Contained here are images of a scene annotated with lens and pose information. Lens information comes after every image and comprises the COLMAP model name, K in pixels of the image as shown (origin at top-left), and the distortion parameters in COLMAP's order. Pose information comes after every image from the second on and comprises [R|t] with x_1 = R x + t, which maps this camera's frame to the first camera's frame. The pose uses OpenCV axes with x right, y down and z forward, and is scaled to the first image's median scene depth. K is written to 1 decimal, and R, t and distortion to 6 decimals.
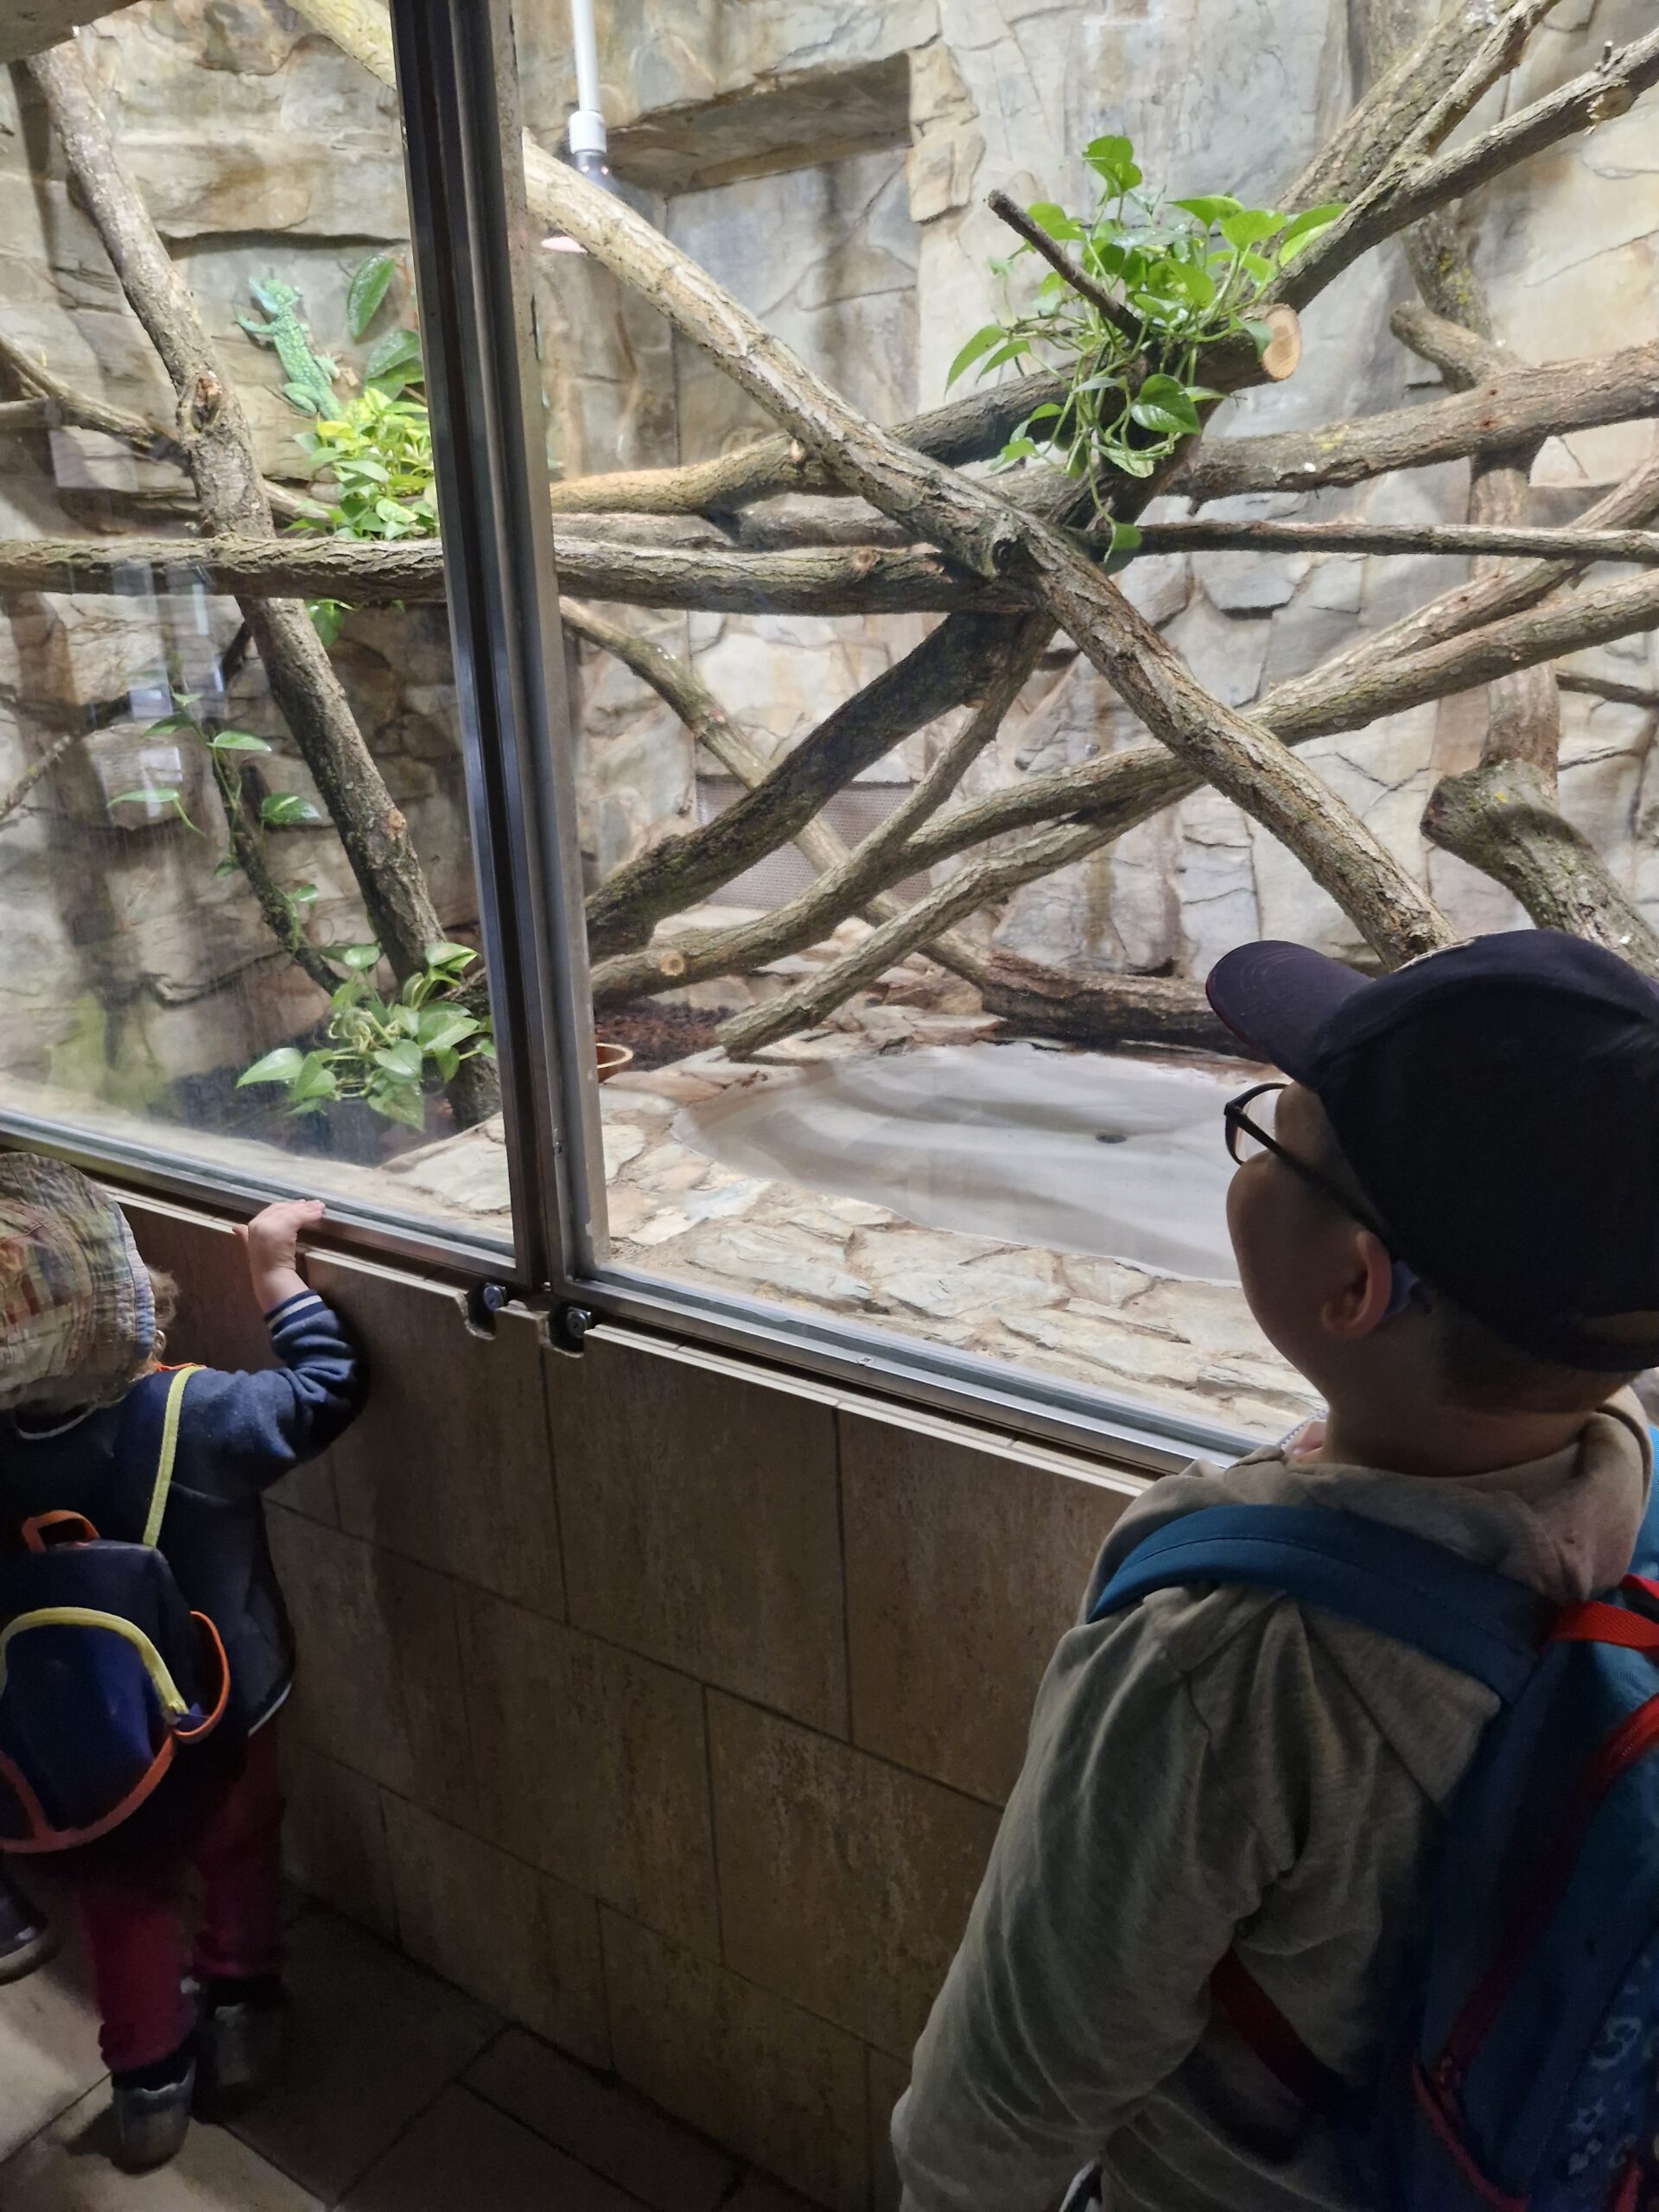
lens RADIAL K [[1581.2, 0, 832.9], [0, 1581.2, 1042.5], [0, 0, 1]] dist [0.081400, -0.089419]
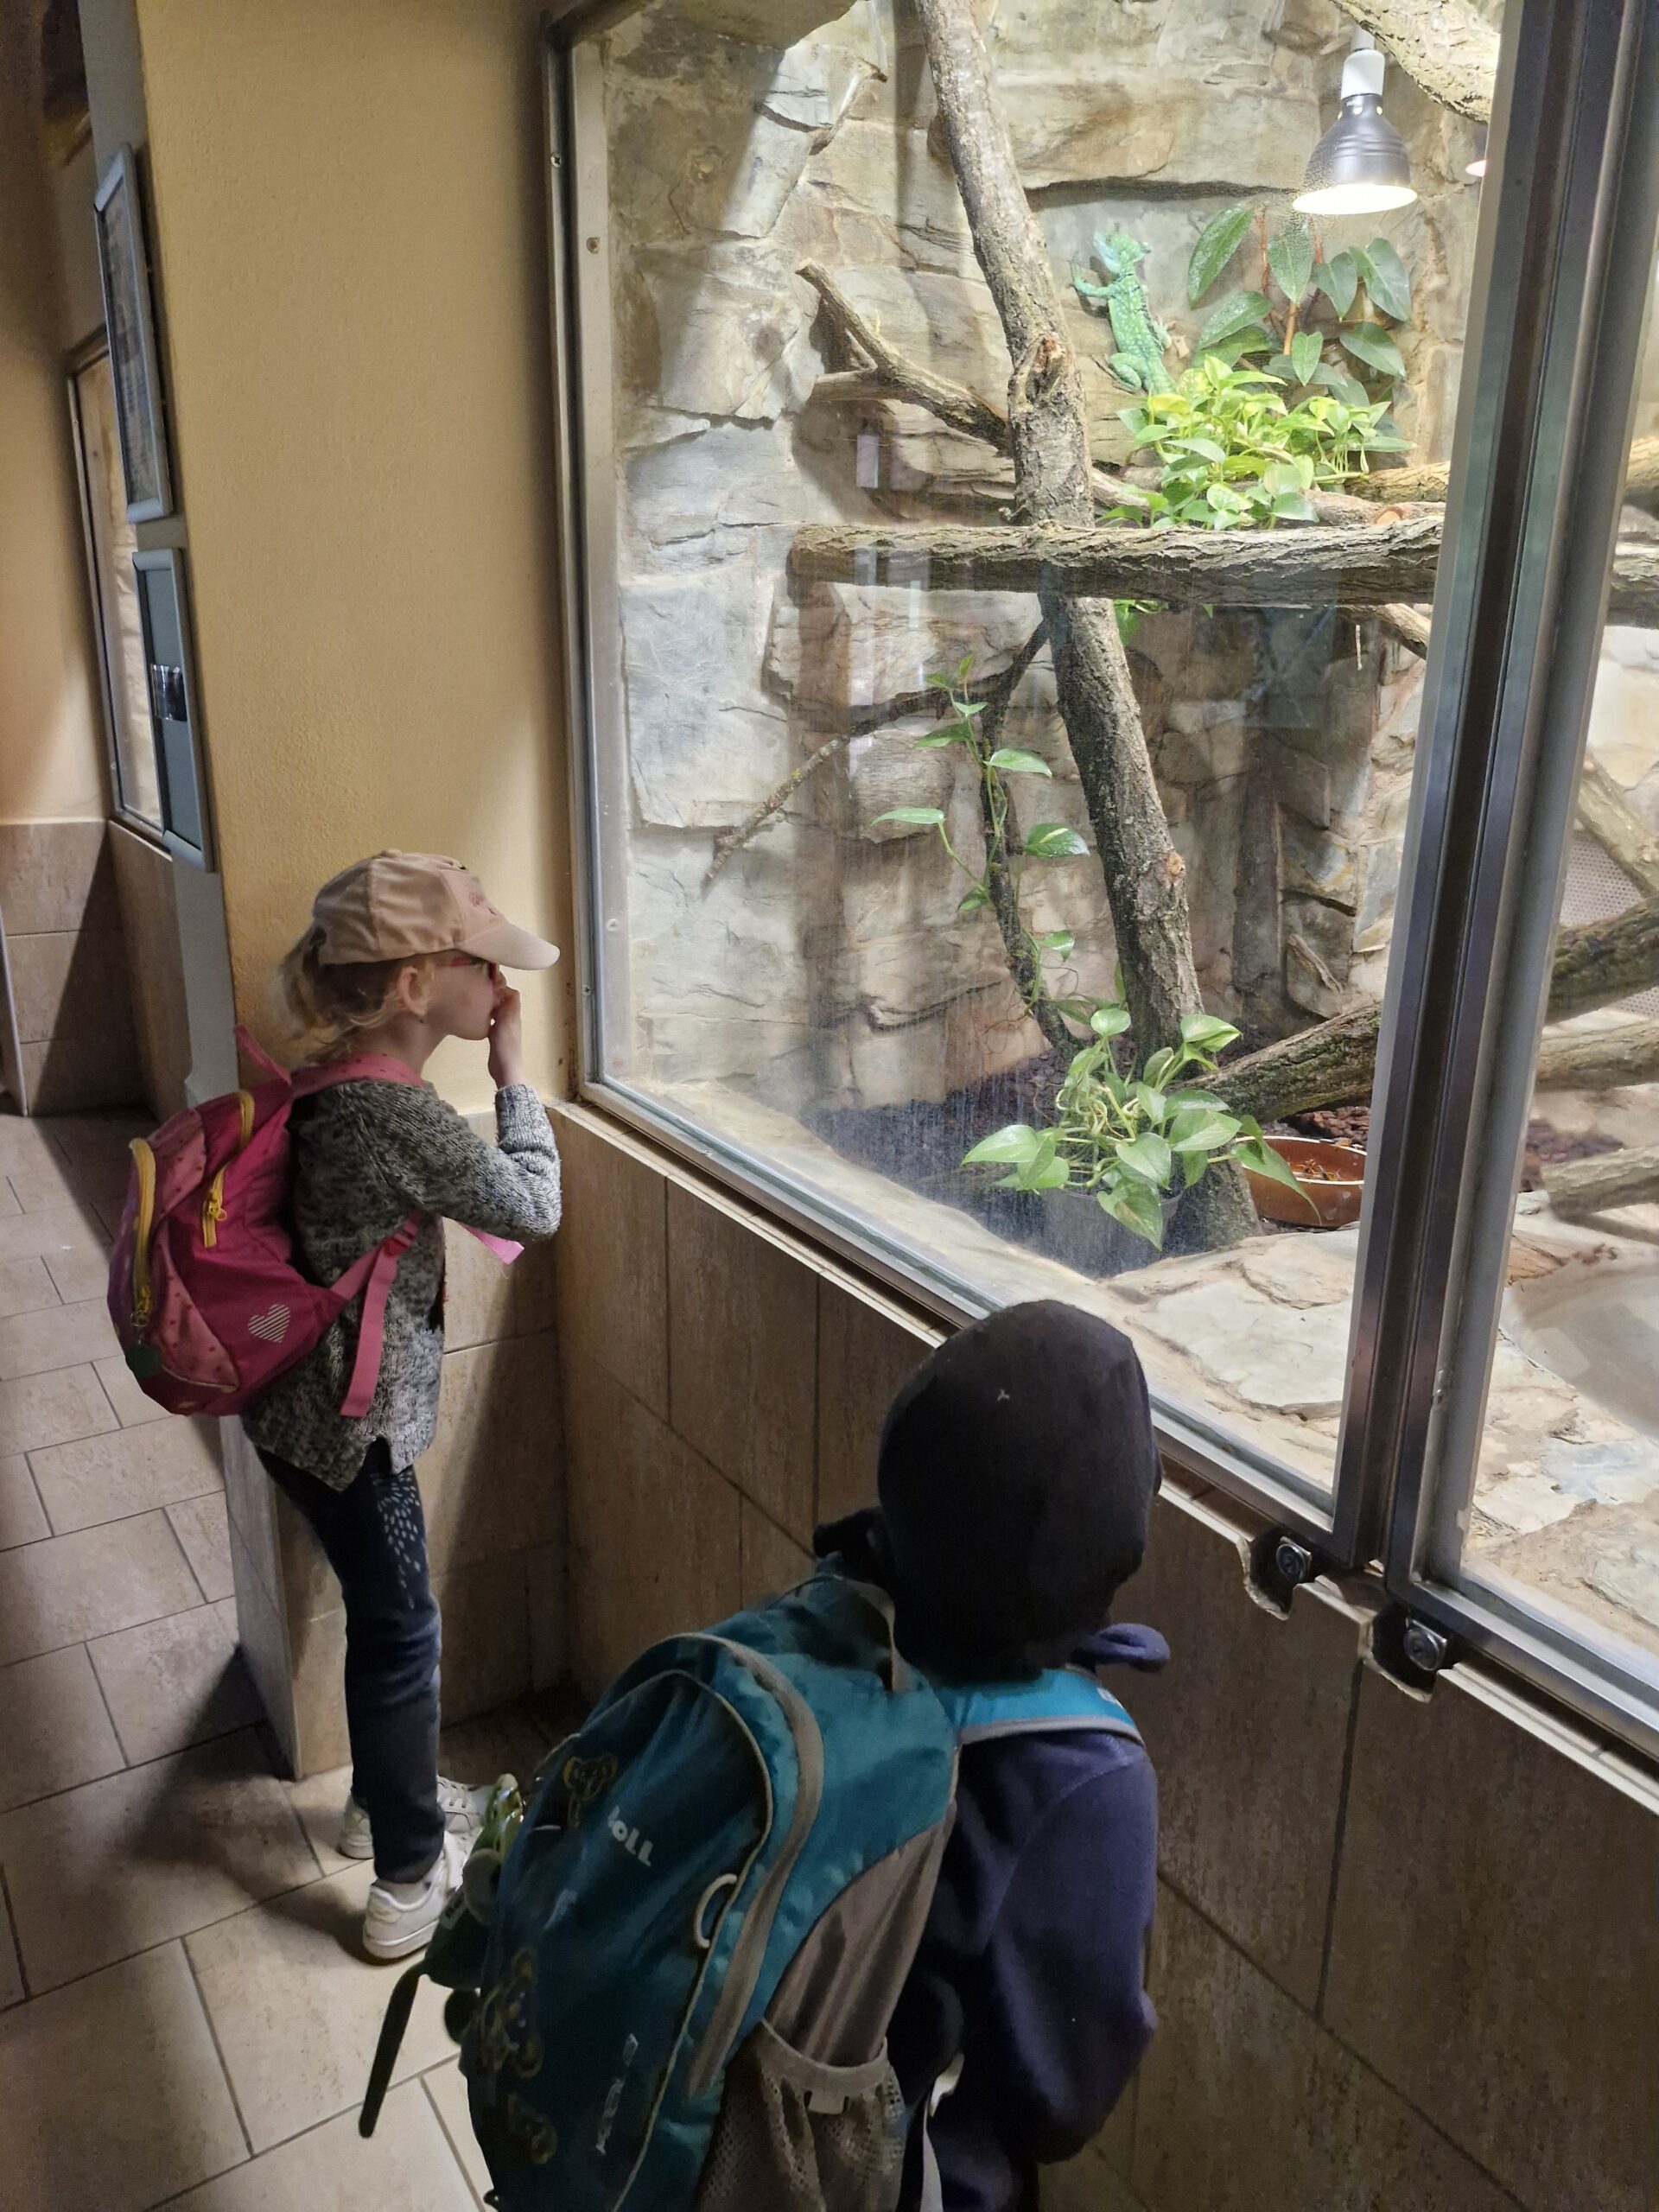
lens RADIAL K [[1581.2, 0, 832.9], [0, 1581.2, 1042.5], [0, 0, 1]] dist [0.081400, -0.089419]
pose [[0.917070, 0.147132, -0.370586, -0.114310], [-0.148161, 0.988625, 0.025864, -0.041964], [0.370176, 0.031187, 0.928438, 0.158292]]
